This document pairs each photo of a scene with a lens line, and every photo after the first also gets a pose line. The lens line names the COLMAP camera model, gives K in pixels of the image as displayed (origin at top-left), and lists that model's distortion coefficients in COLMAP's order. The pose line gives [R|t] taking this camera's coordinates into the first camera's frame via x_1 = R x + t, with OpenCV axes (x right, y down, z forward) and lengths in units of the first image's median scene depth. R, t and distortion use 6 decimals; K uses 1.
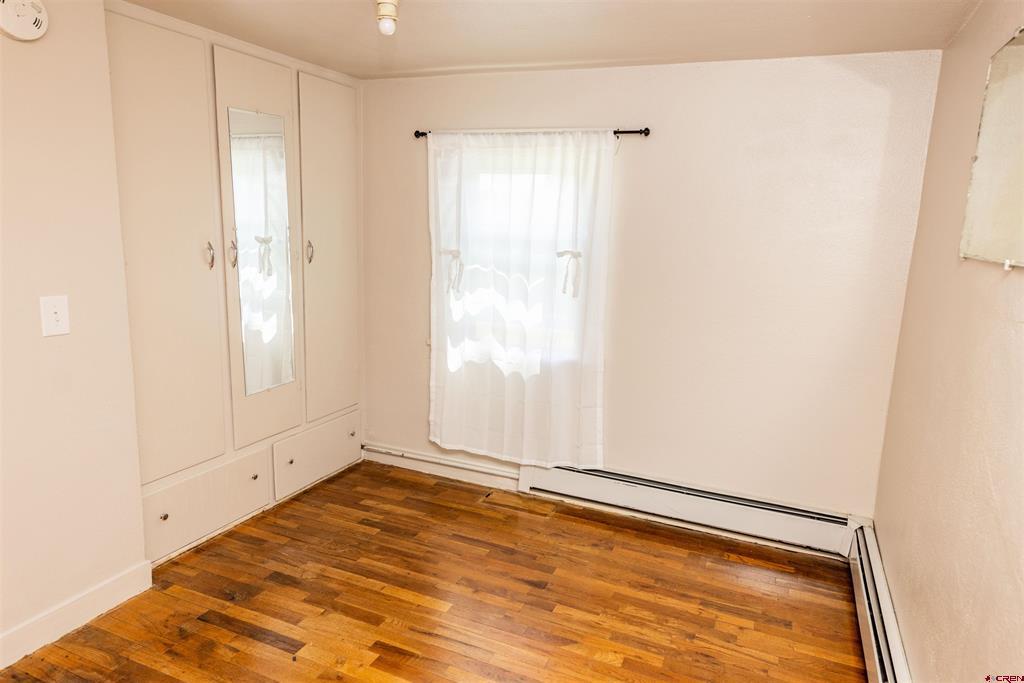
lens RADIAL K [[638.2, 0, 514.1], [0, 638.2, 339.2], [0, 0, 1]] dist [0.002916, 0.000990]
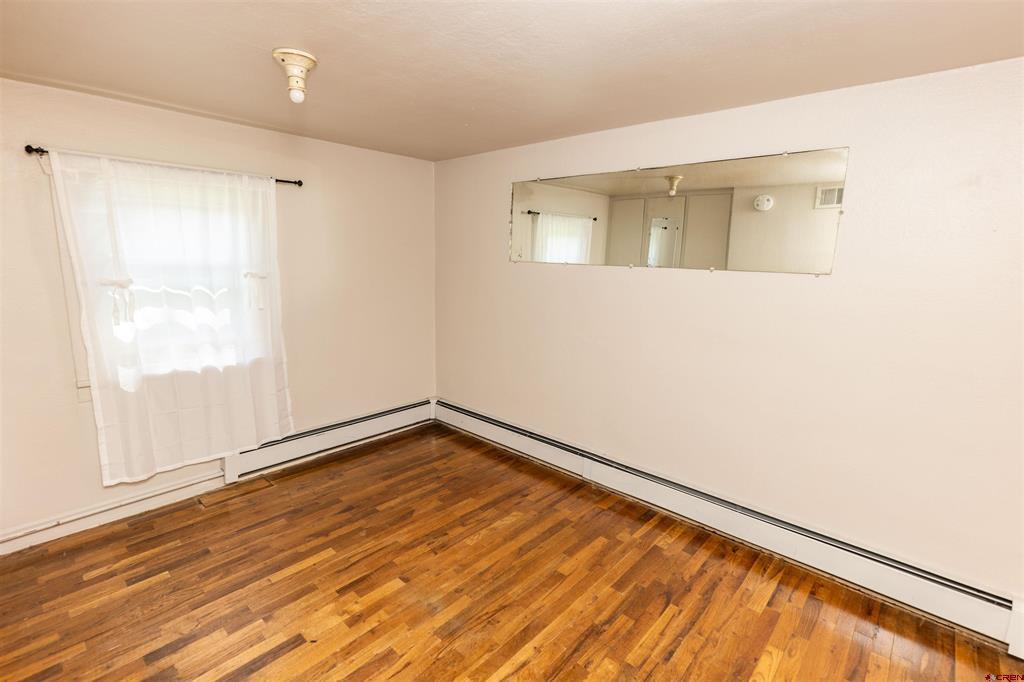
lens RADIAL K [[479.2, 0, 512.0], [0, 479.2, 341.0], [0, 0, 1]] dist [-0.001852, -0.000488]
pose [[0.328401, -0.202565, 0.922562, -0.643848], [0.167544, 0.973737, 0.154162, -0.068038], [-0.929560, 0.103943, 0.353715, 0.219697]]
